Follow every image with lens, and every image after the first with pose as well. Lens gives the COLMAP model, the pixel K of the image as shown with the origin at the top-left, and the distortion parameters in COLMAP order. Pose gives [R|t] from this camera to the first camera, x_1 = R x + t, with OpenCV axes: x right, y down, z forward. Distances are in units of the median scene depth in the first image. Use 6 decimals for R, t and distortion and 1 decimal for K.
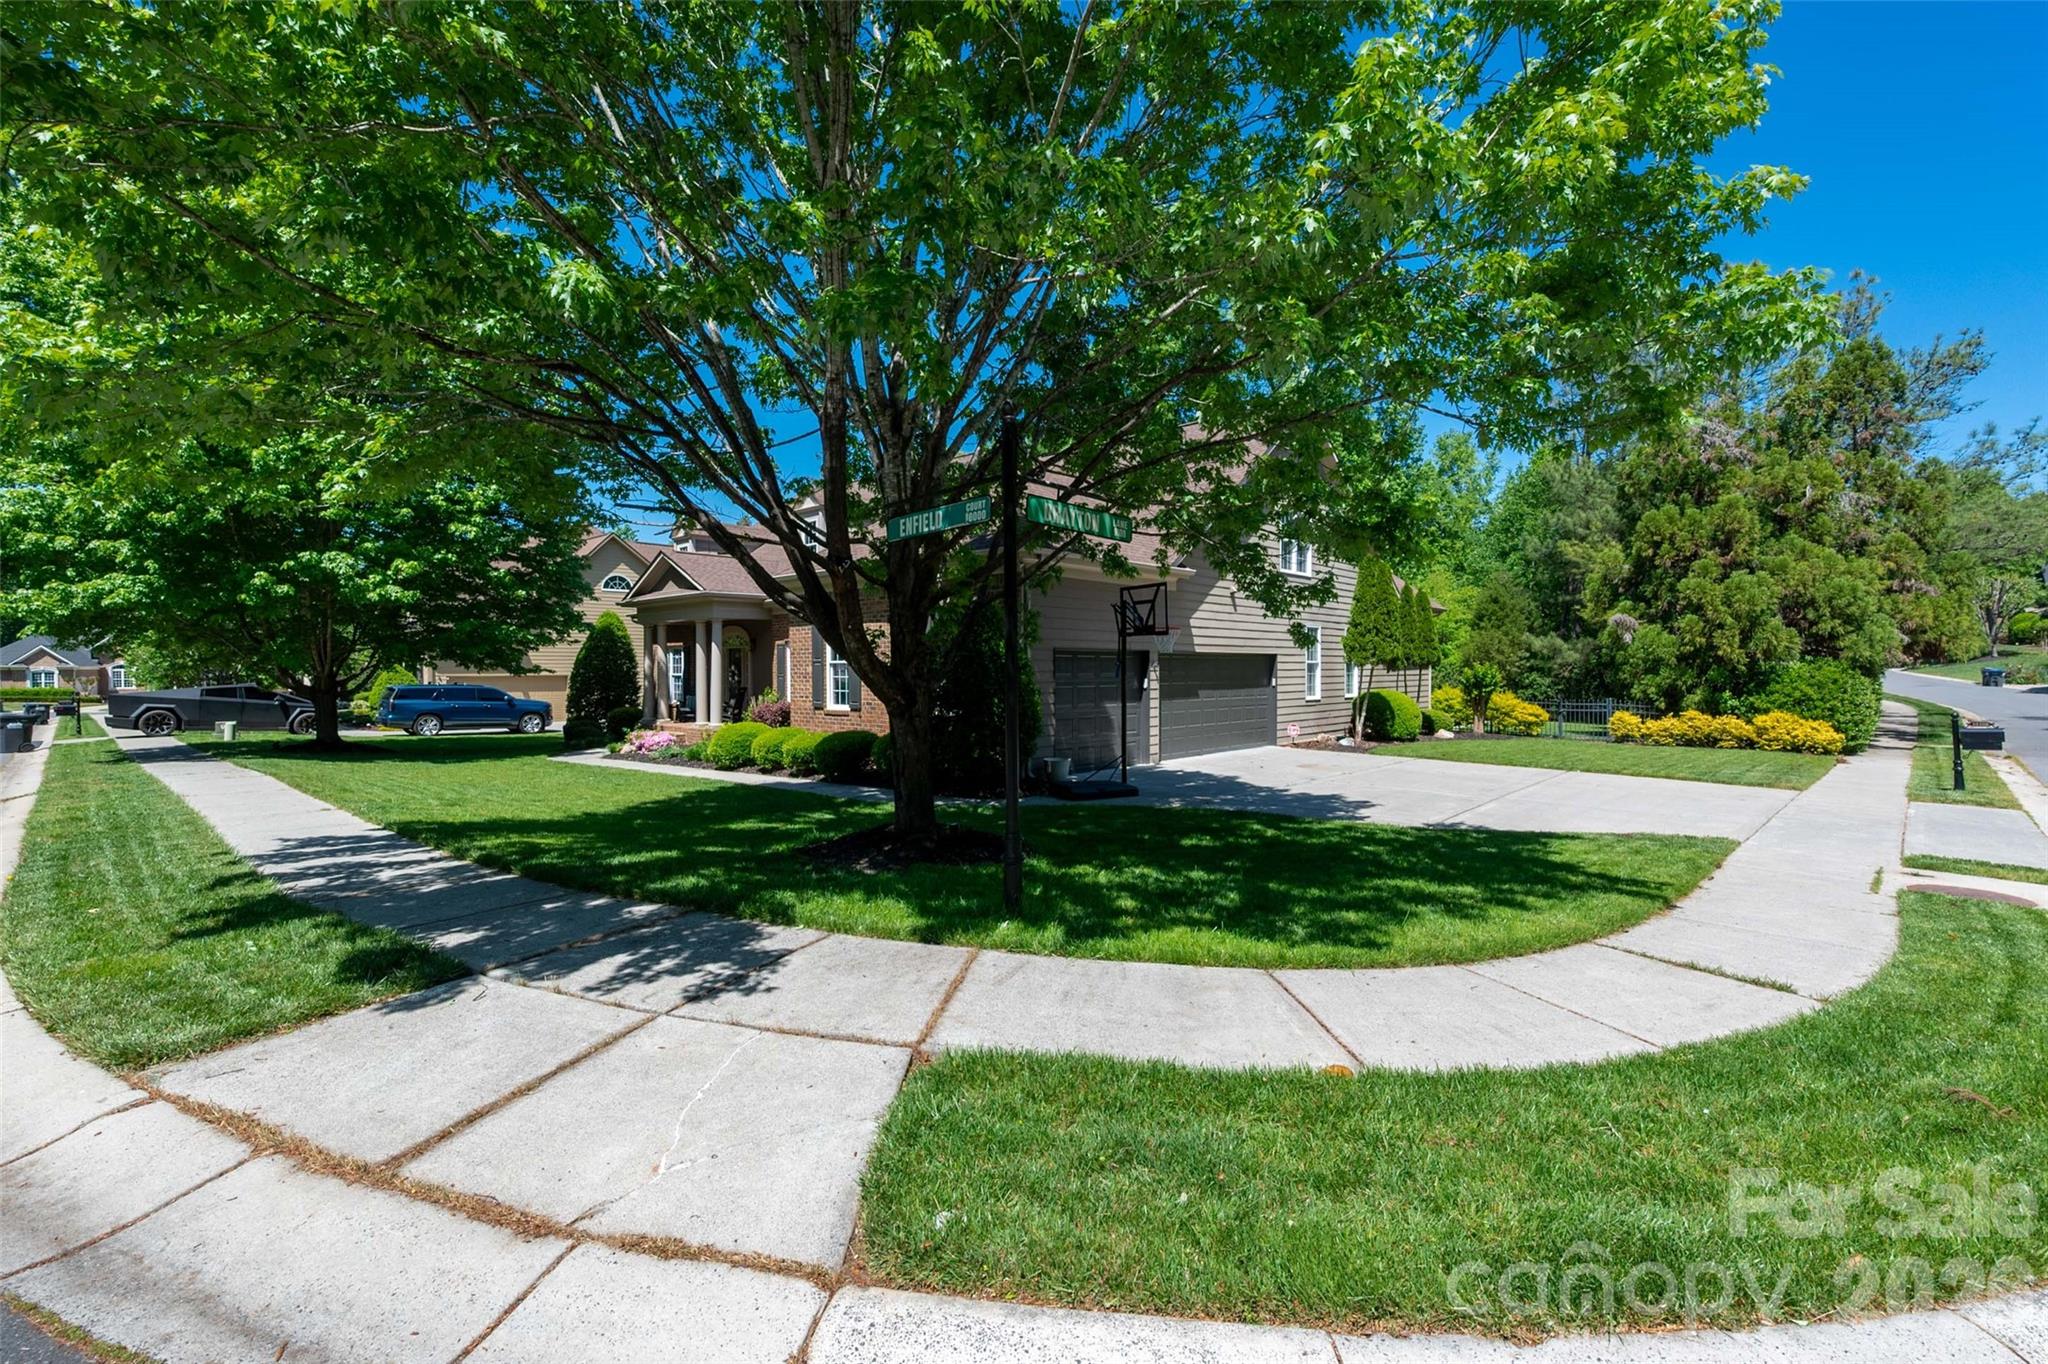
lens RADIAL K [[878.0, 0, 1028.1], [0, 878.0, 666.9], [0, 0, 1]] dist [0.001017, 0.000018]
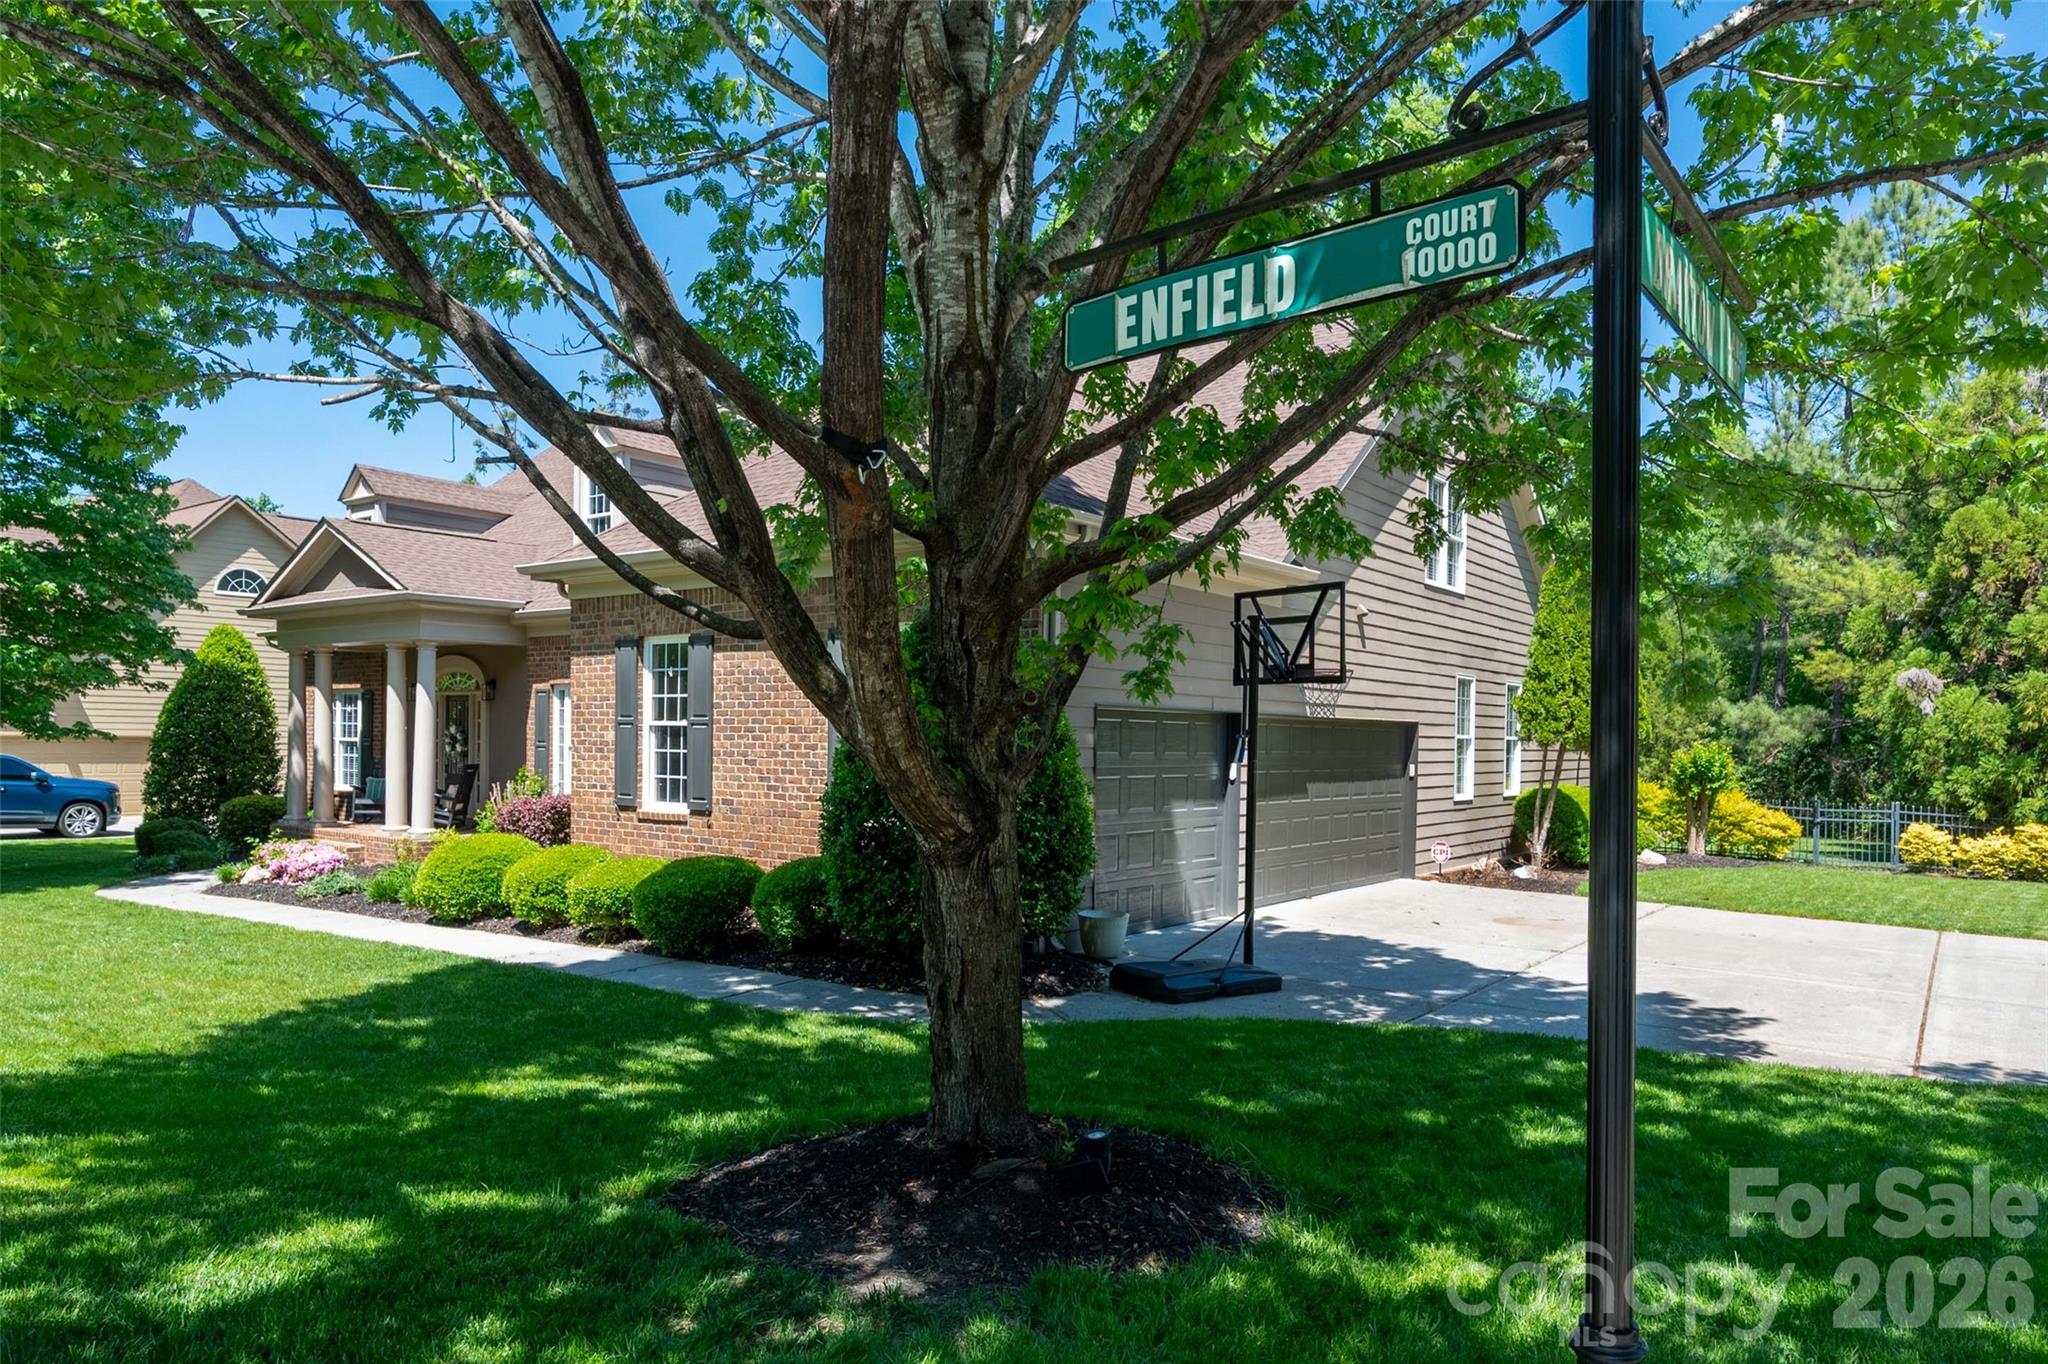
lens RADIAL K [[1228.8, 0, 978.8], [0, 1228.8, 738.6], [0, 0, 1]] dist [0.008683, 0.002005]
pose [[0.995035, 0.016013, 0.098225, -0.081700], [-0.016350, 0.999863, 0.002633, -0.001431], [-0.098170, -0.004226, 0.995161, 0.186355]]
